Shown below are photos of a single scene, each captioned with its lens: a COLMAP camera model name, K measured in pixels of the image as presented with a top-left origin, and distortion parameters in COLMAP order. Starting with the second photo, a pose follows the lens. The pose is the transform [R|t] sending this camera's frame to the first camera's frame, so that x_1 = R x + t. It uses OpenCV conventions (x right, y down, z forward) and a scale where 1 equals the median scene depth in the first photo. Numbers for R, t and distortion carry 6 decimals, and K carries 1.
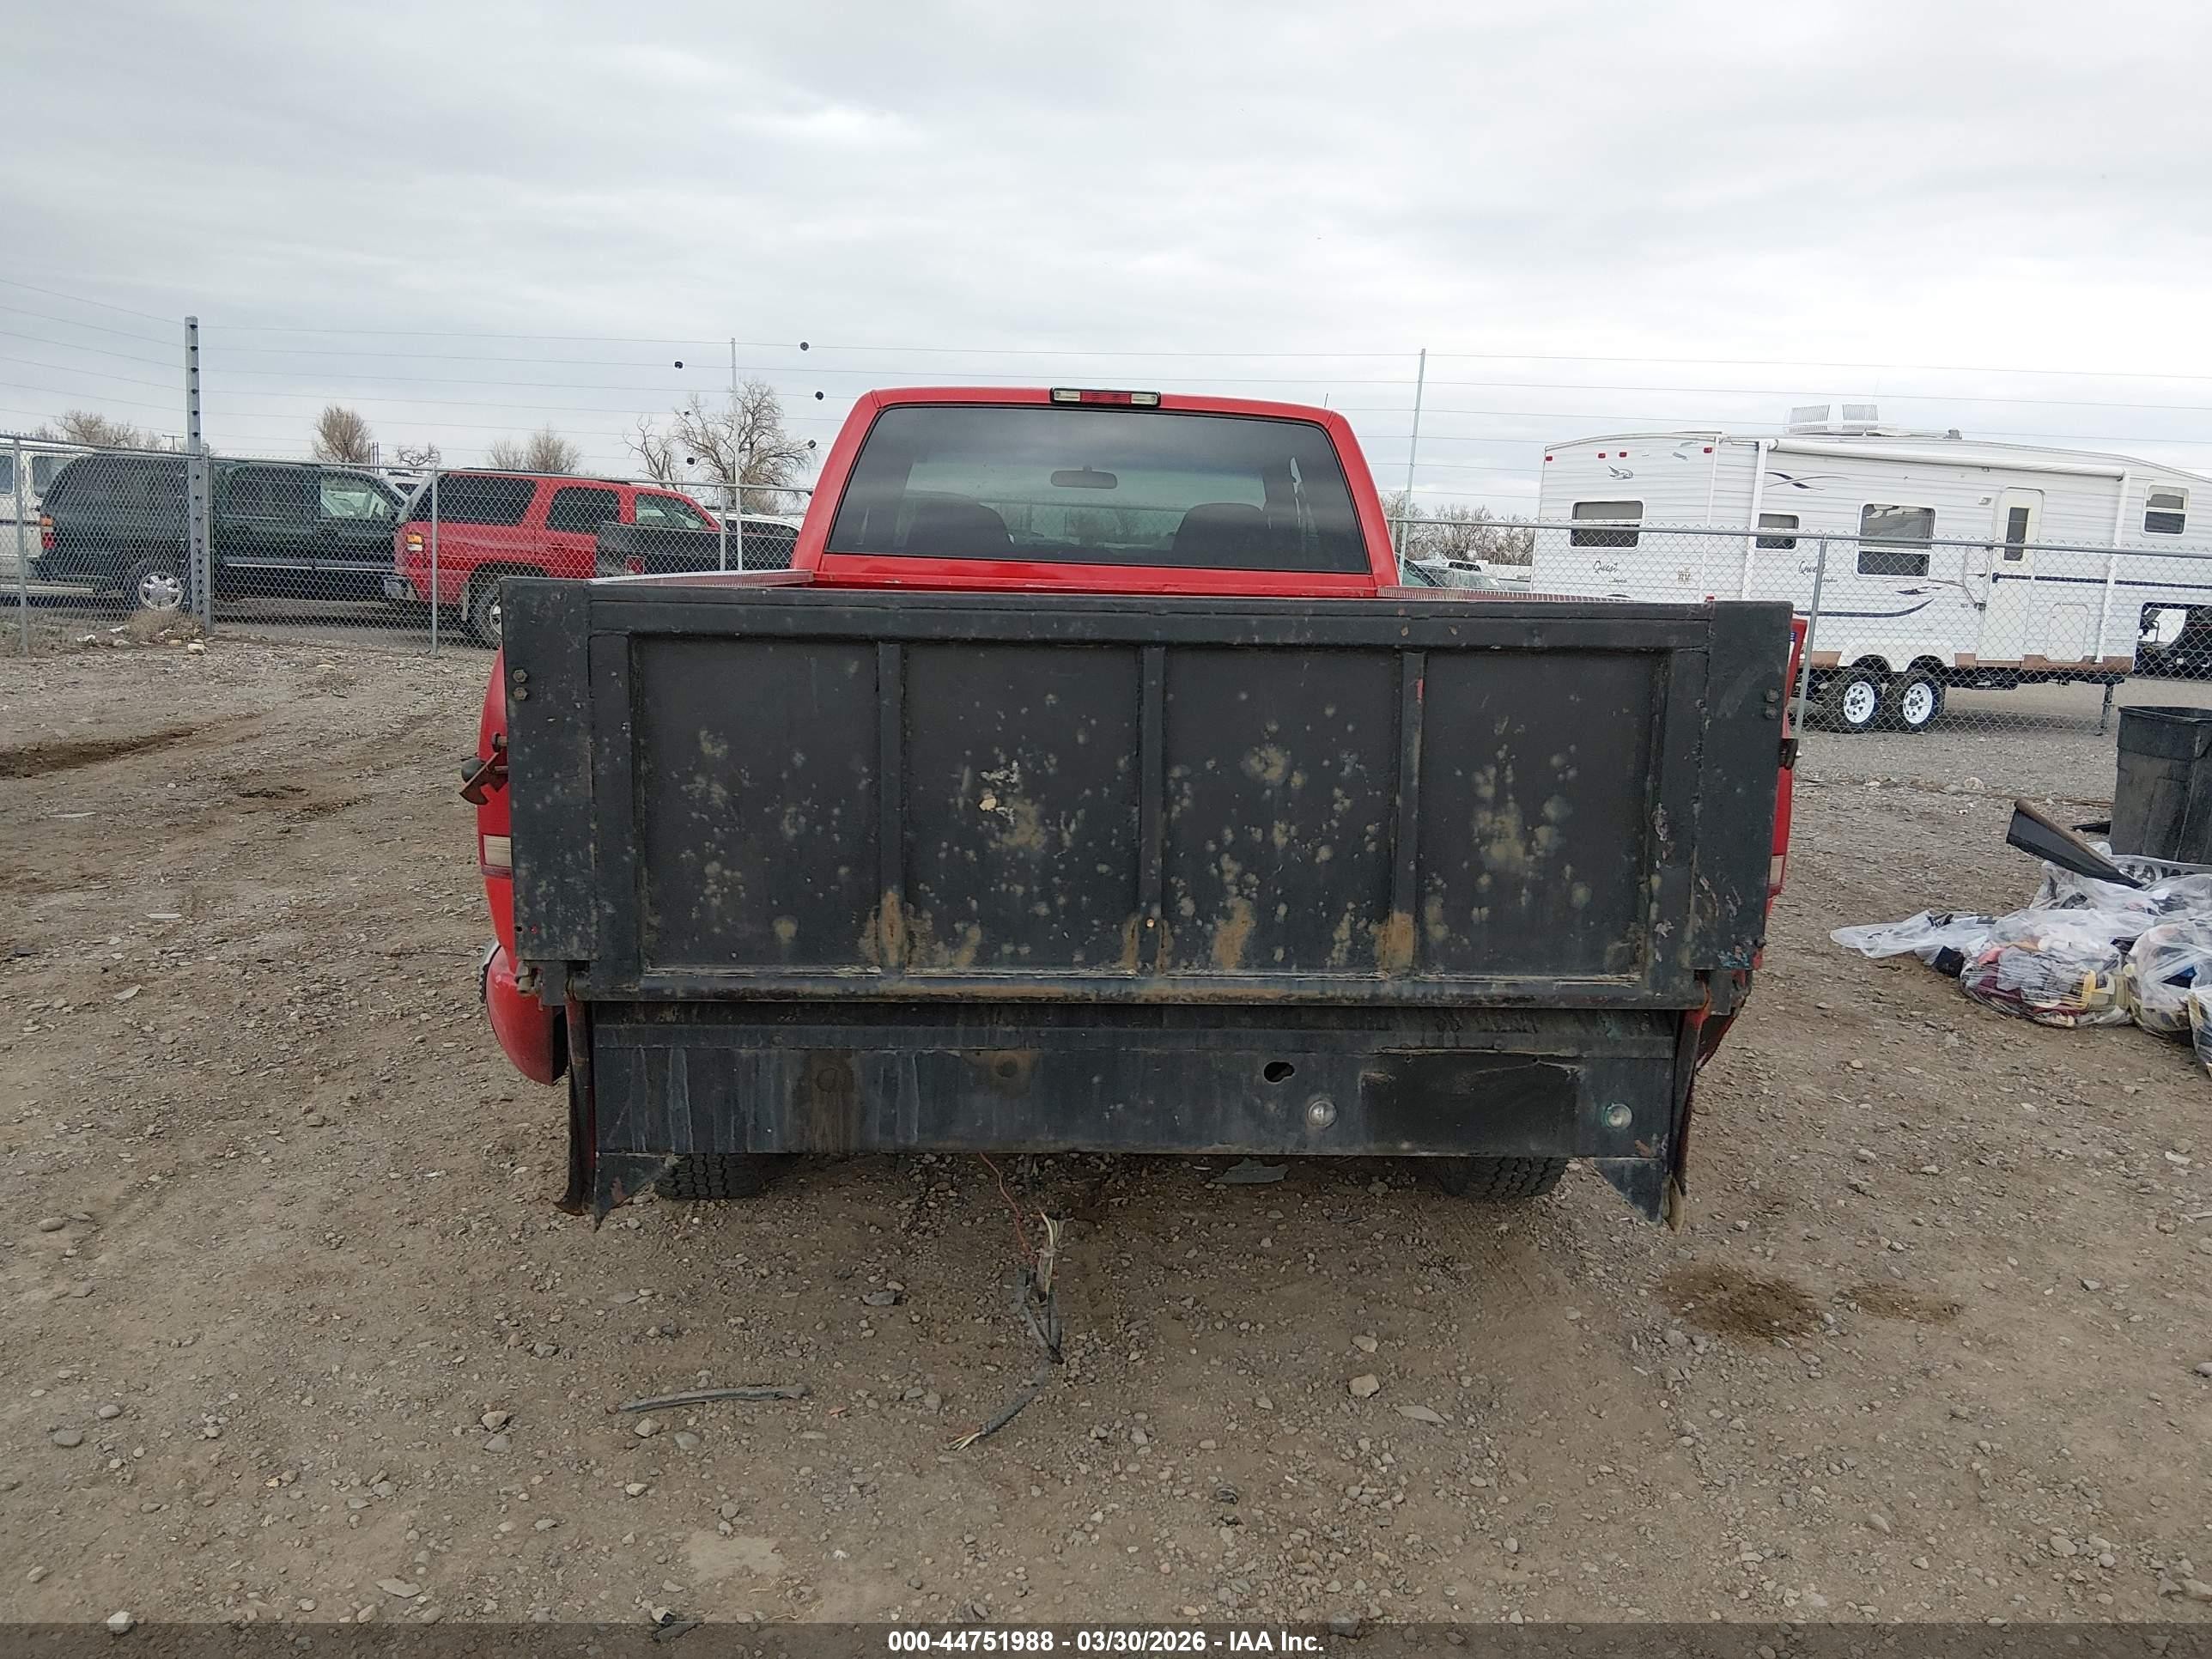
lens RADIAL K [[1644.4, 0, 1119.4], [0, 1644.4, 832.3], [0, 0, 1]] dist [0.129712, -0.229562]
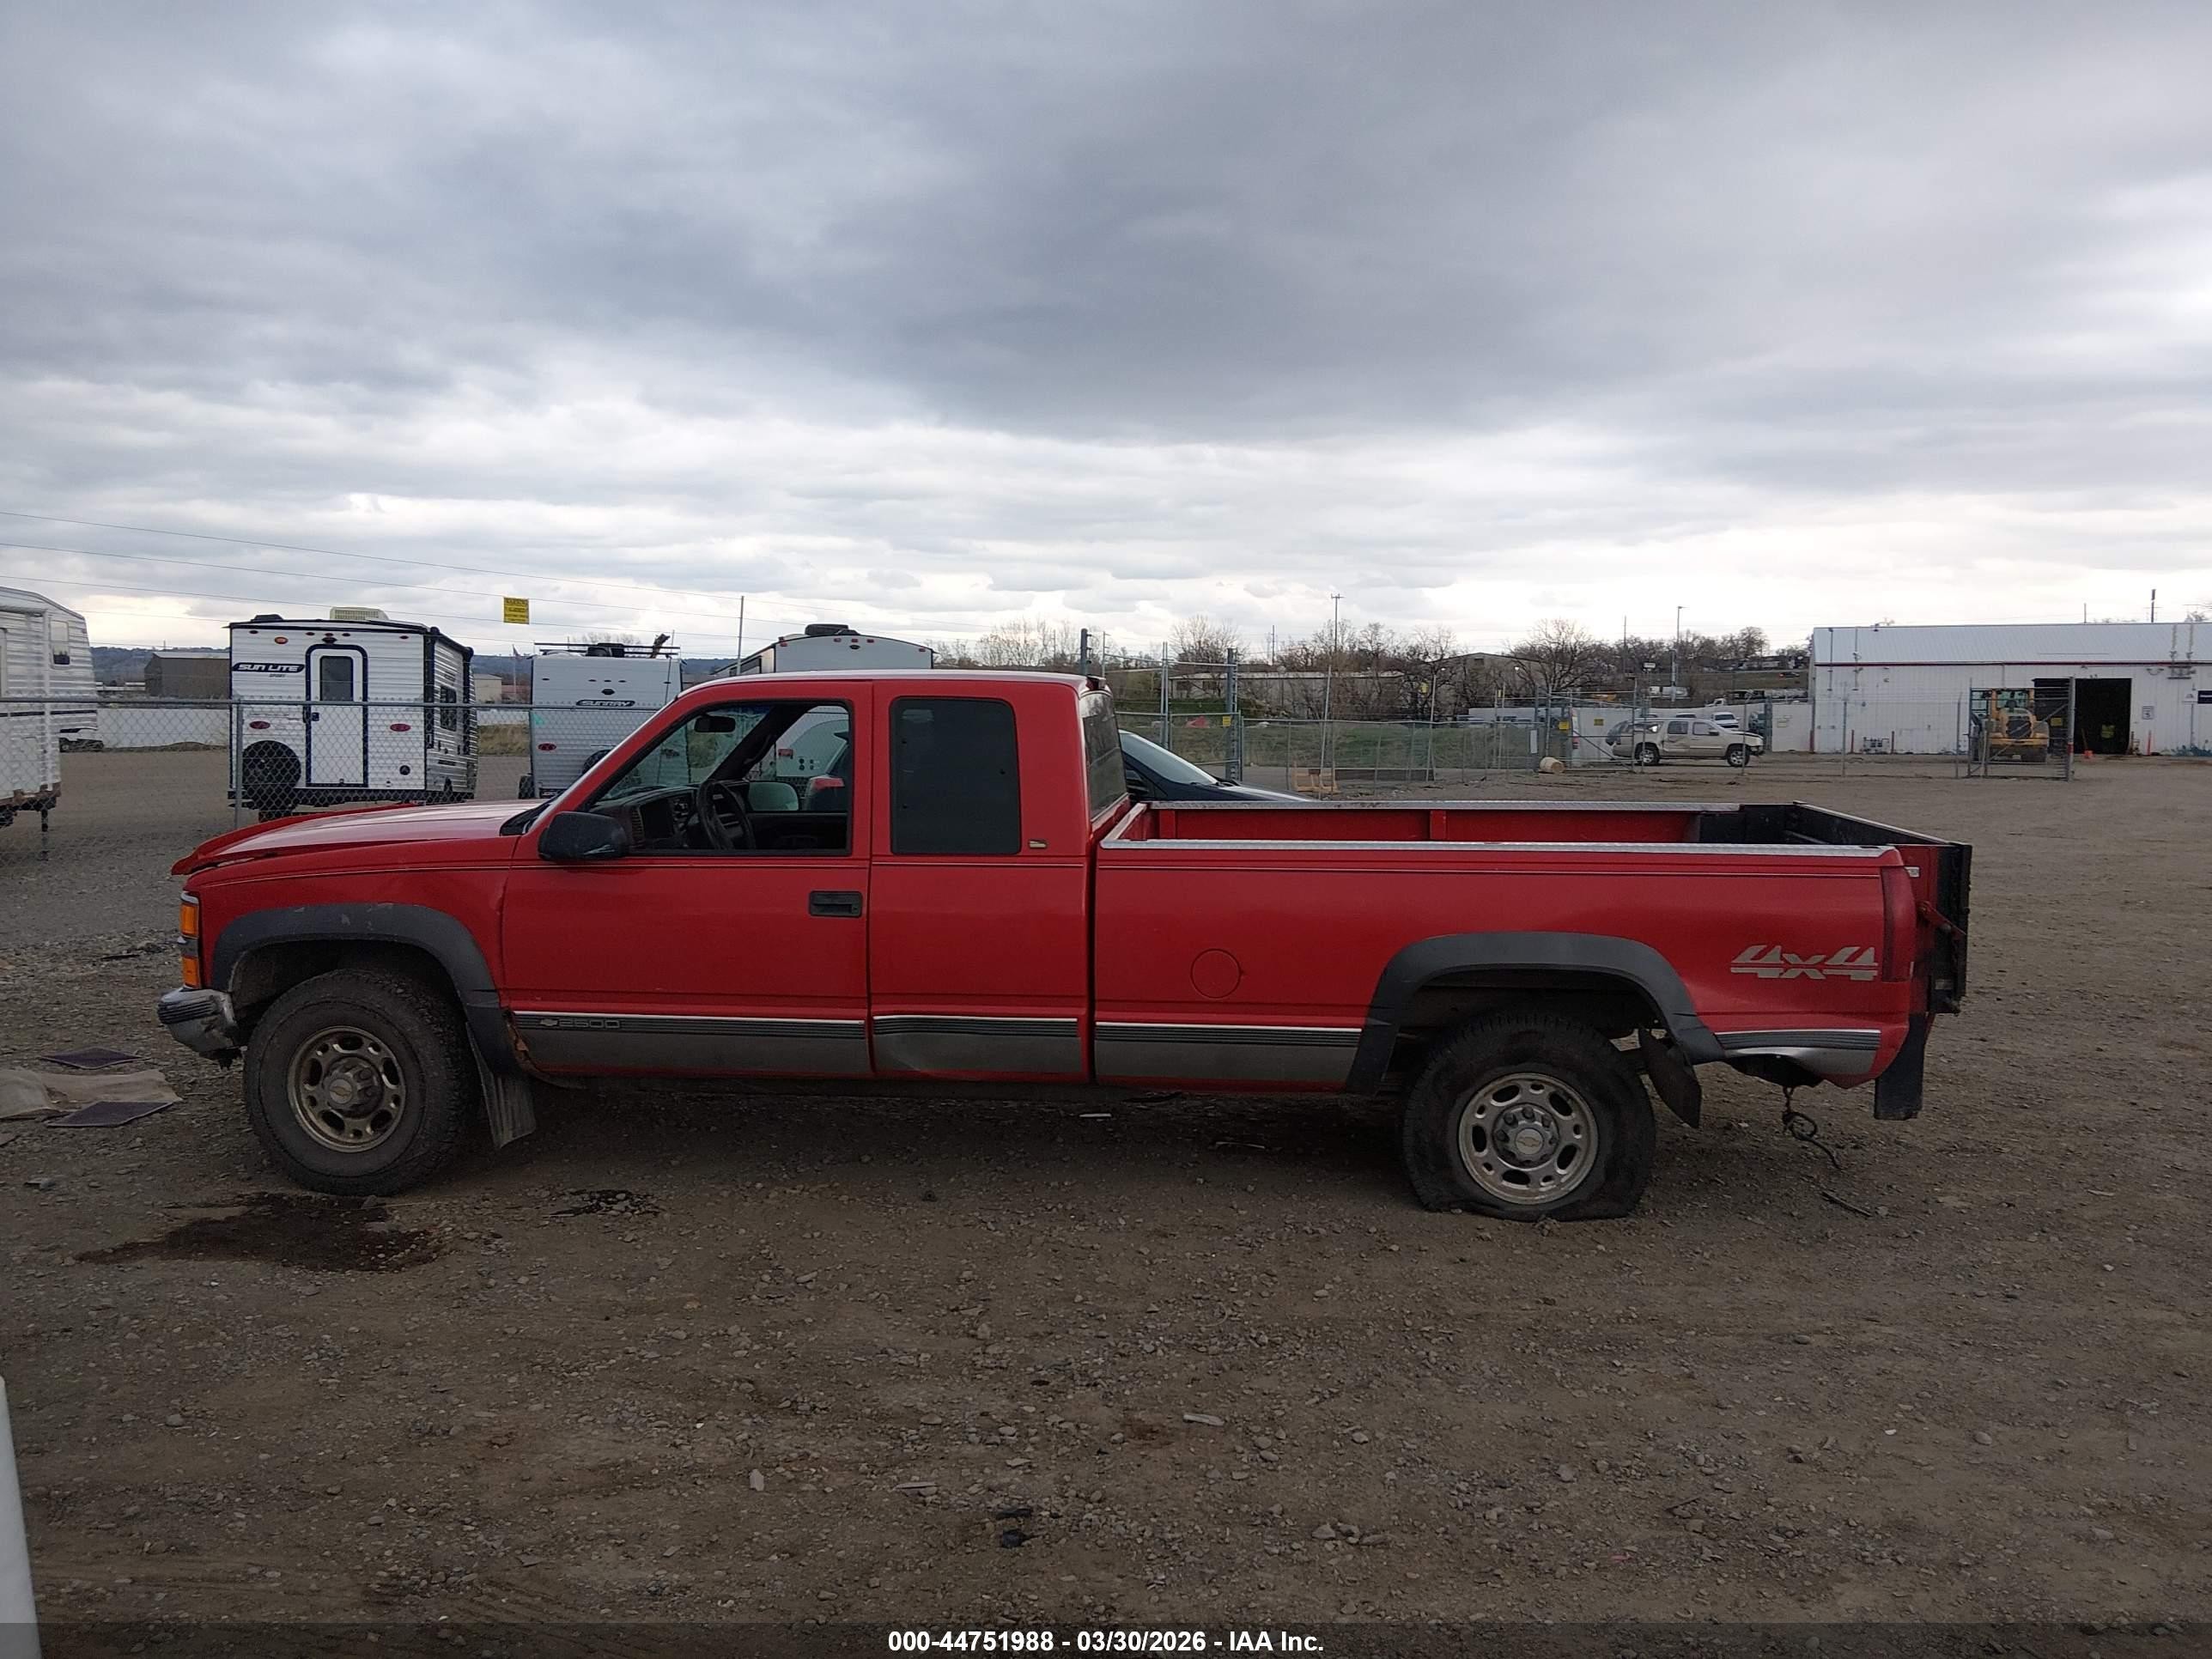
lens RADIAL K [[1646.5, 0, 1106.0], [0, 1646.5, 829.5], [0, 0, 1]] dist [0.111314, -0.191598]
pose [[0.130378, -0.114637, 0.984815, -1.965684], [0.161096, 0.982543, 0.093045, -0.403214], [-0.978289, 0.146519, 0.146569, 1.232187]]
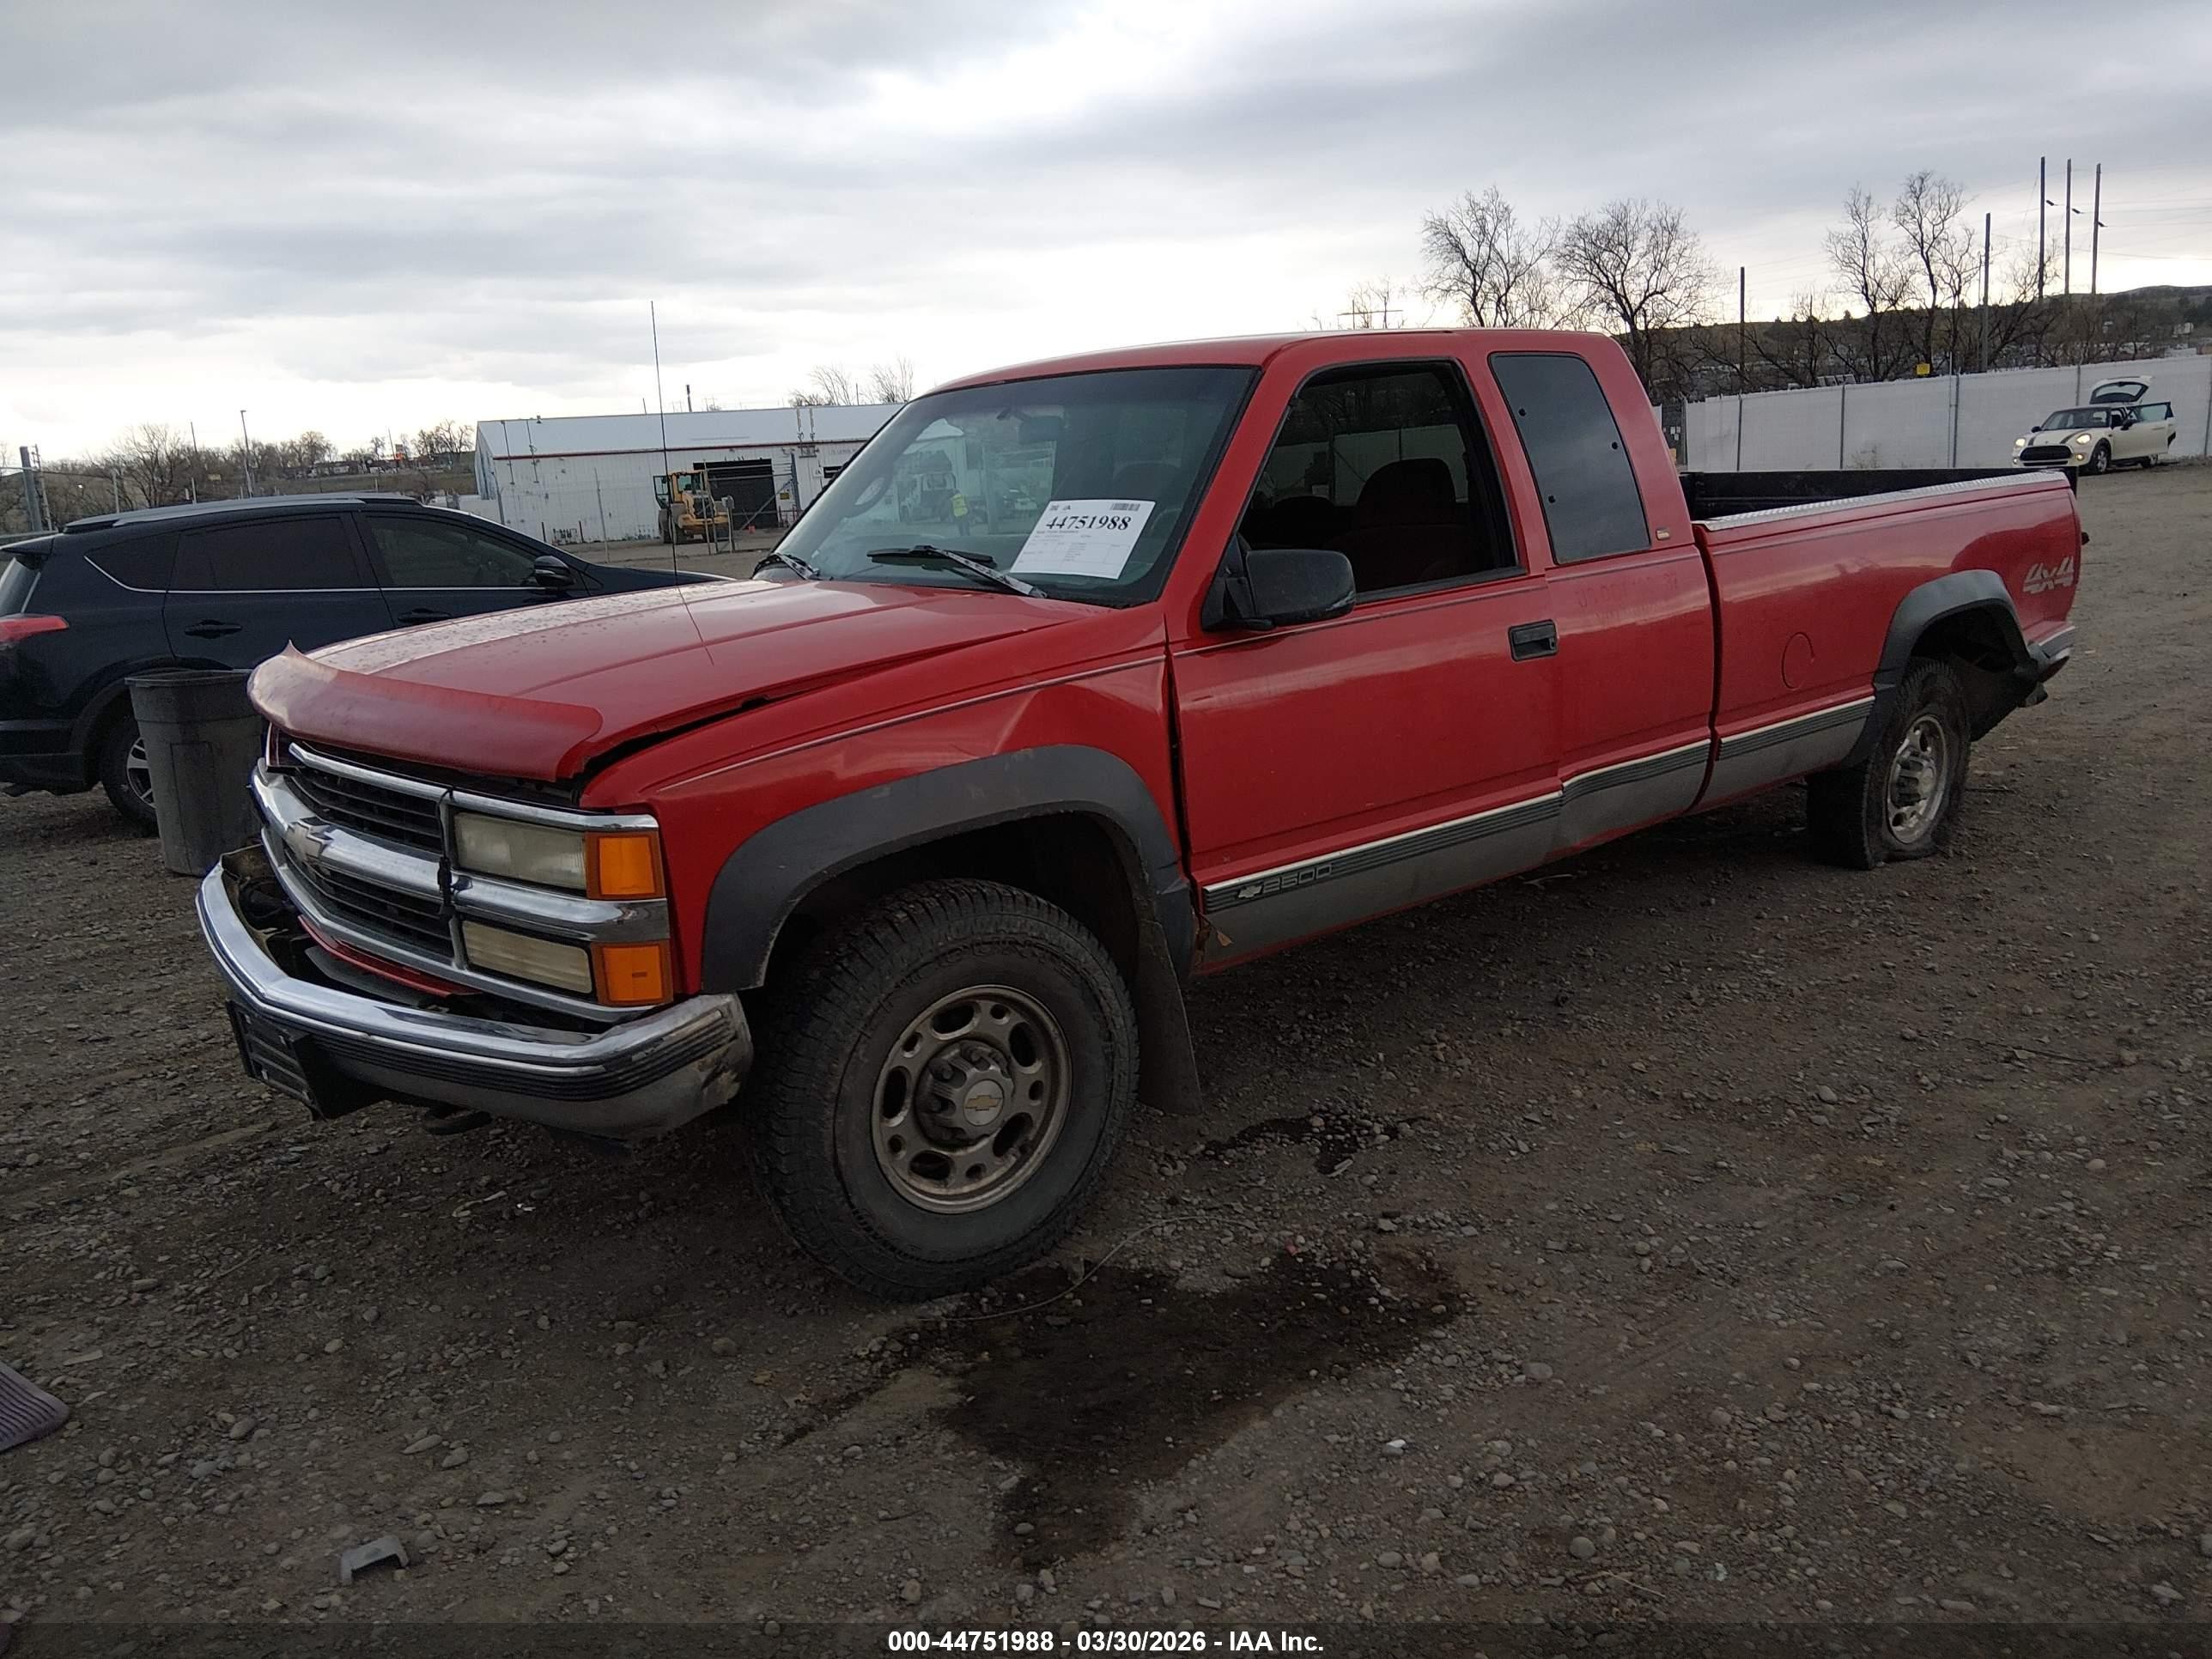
lens RADIAL K [[1646.5, 0, 1106.0], [0, 1646.5, 829.5], [0, 0, 1]] dist [0.111314, -0.191598]
pose [[-0.621723, -0.167503, 0.765116, -1.113413], [0.165651, 0.926646, 0.337472, -0.556136], [-0.765519, 0.336557, -0.548370, 2.740163]]
